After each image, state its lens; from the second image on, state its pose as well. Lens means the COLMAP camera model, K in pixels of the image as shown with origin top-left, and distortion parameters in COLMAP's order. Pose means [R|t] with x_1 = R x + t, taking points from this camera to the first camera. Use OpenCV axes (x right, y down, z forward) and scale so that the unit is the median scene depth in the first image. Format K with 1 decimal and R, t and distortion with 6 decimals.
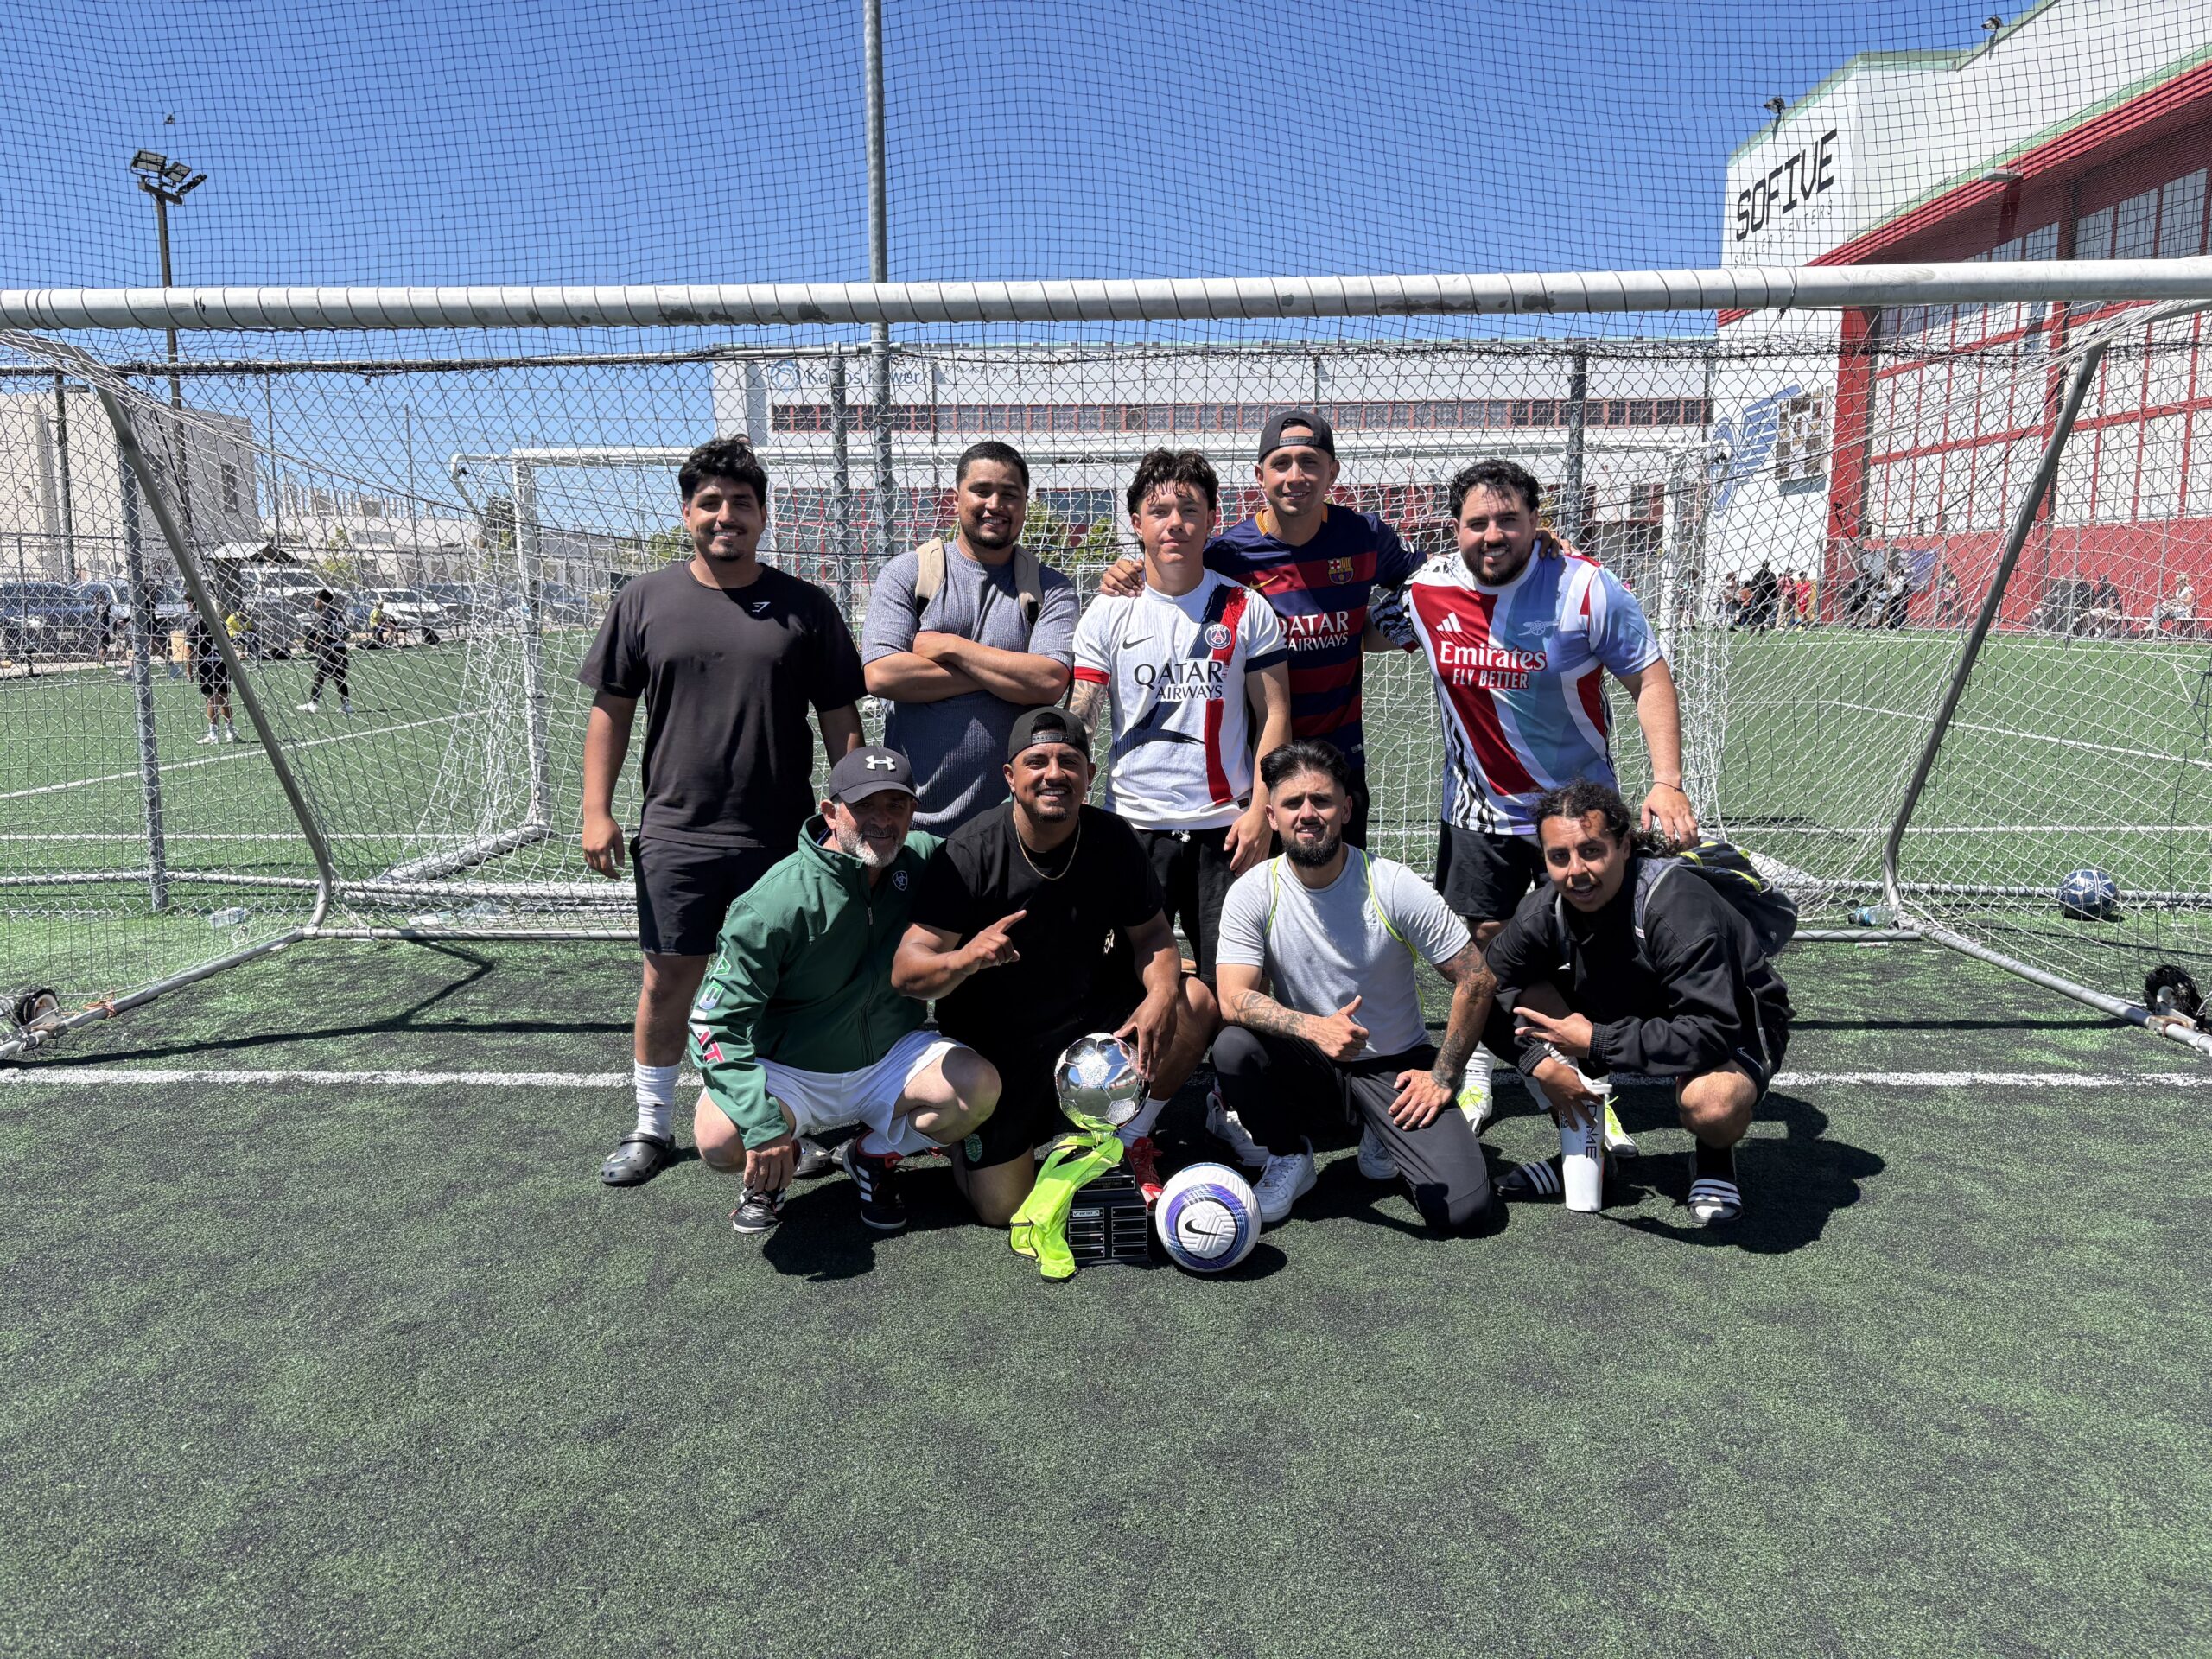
lens RADIAL K [[1680.2, 0, 1099.1], [0, 1680.2, 828.7], [0, 0, 1]] dist [0.021031, -0.003887]
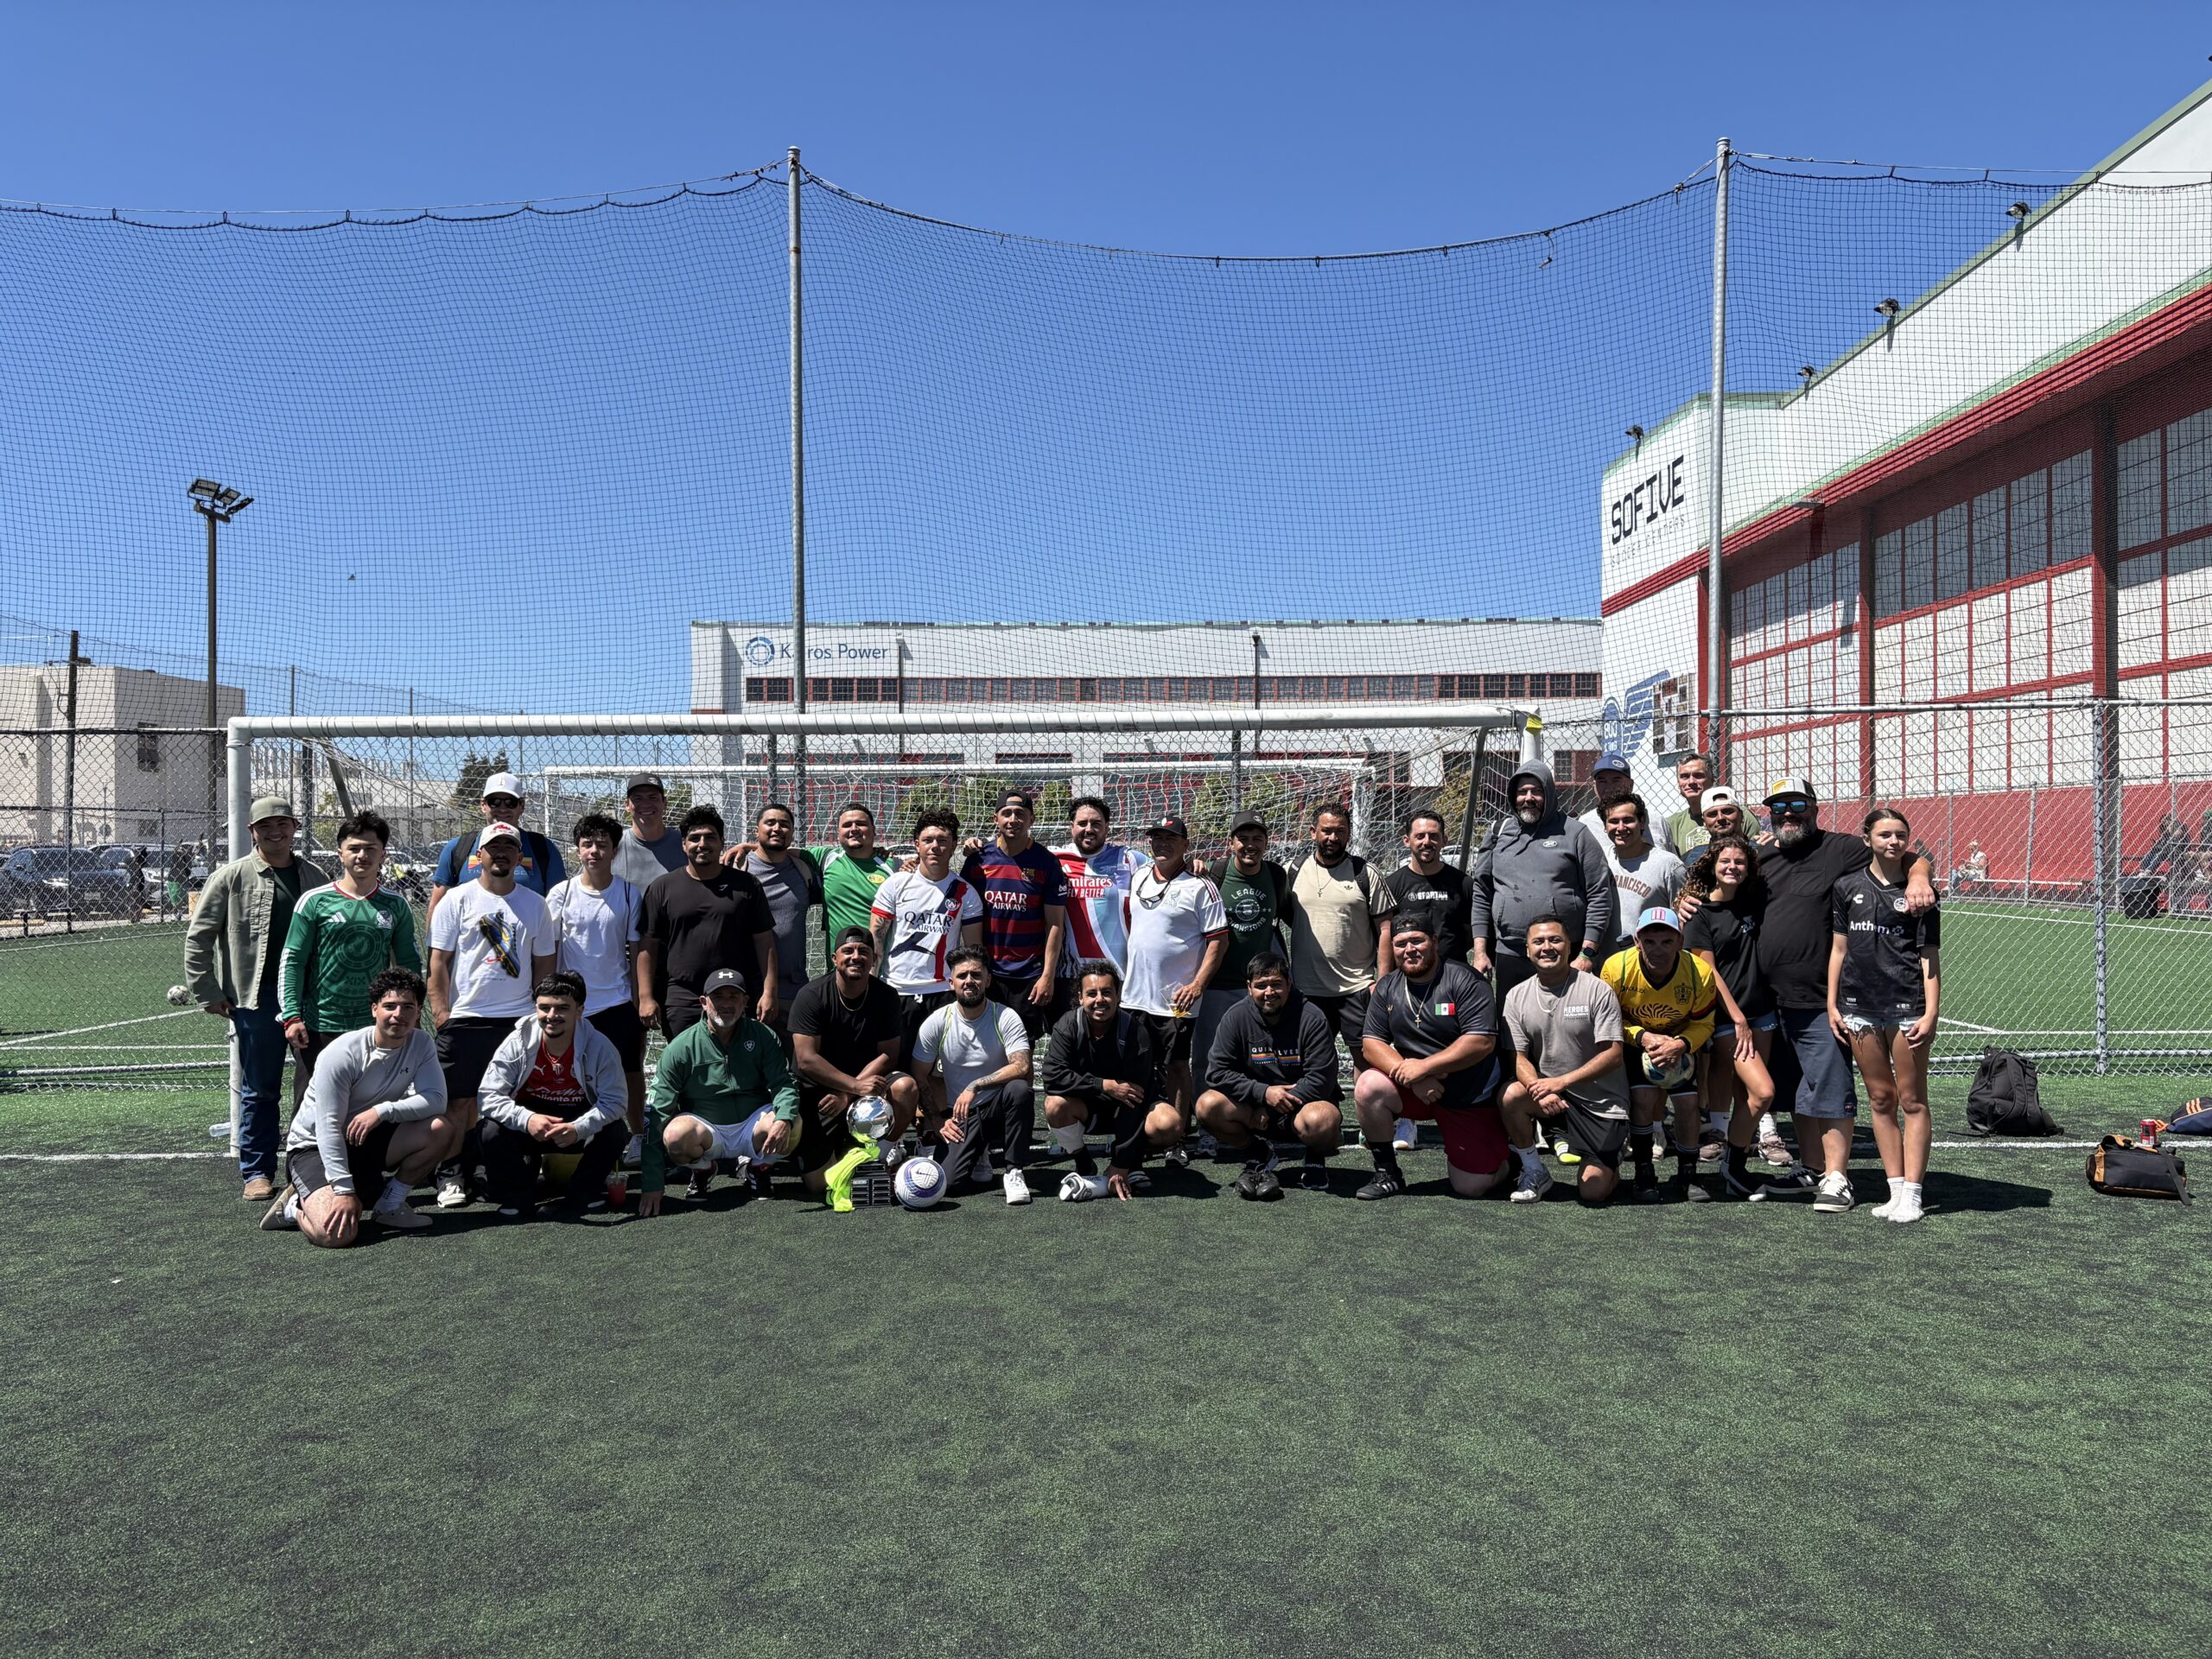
lens RADIAL K [[1680.2, 0, 1113.3], [0, 1680.2, 840.4], [0, 0, 1]] dist [0.021031, -0.003887]
pose [[0.999663, -0.000640, 0.025936, 0.025501], [0.004395, 0.989423, -0.144992, 0.012263], [-0.025569, 0.145057, 0.989093, -0.110918]]
